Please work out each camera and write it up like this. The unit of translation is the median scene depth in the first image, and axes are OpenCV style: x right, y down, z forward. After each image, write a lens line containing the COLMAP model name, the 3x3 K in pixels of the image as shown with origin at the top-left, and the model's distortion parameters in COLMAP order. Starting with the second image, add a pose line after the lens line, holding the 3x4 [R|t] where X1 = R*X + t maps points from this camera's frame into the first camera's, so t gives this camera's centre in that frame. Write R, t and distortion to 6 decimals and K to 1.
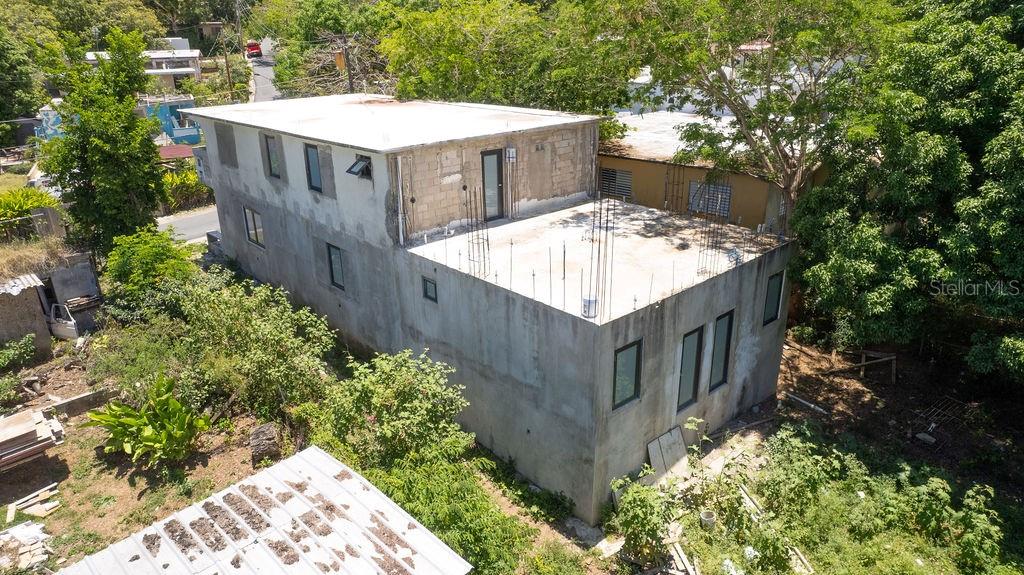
lens RADIAL K [[669.7, 0, 512.0], [0, 669.7, 287.5], [0, 0, 1]] dist [-0.022581, 0.000073]
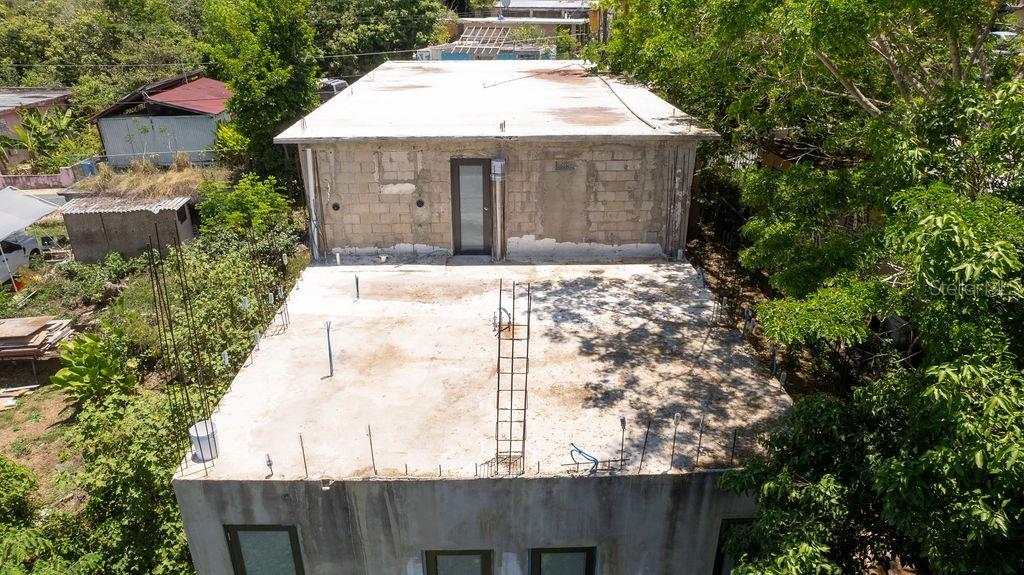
lens RADIAL K [[690.7, 0, 512.0], [0, 690.7, 287.5], [0, 0, 1]] dist [-0.038894, 0.000452]
pose [[0.754724, 0.280361, -0.593118, 0.472161], [-0.243822, 0.959197, 0.143147, -0.191781], [0.609051, 0.036579, 0.792287, 0.465236]]
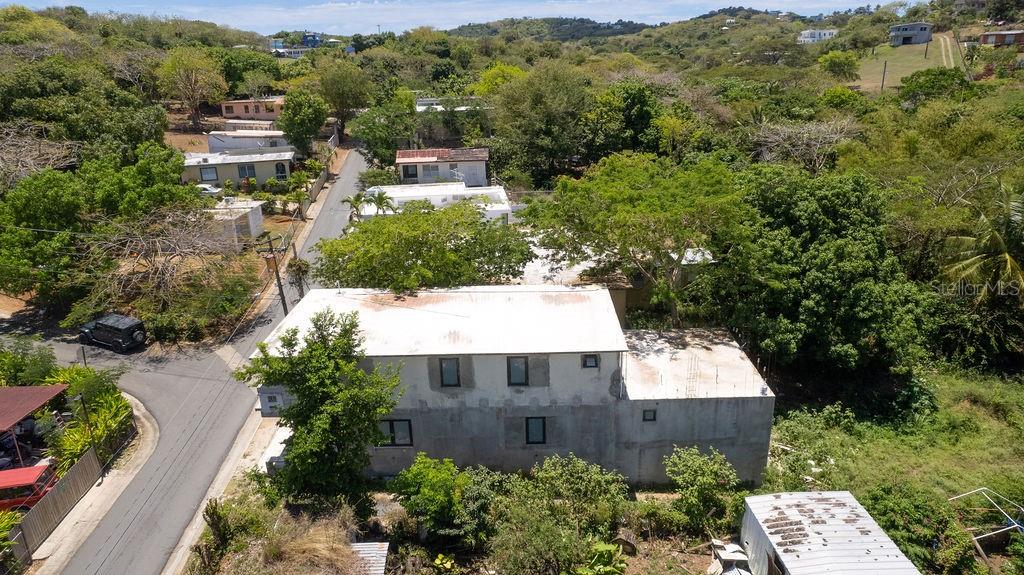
lens RADIAL K [[690.7, 0, 512.0], [0, 690.7, 287.5], [0, 0, 1]] dist [-0.038894, 0.000452]
pose [[0.663667, -0.243217, 0.707384, -1.425221], [0.275060, 0.958758, 0.071586, -0.500745], [-0.695621, 0.147064, 0.703195, -0.070452]]
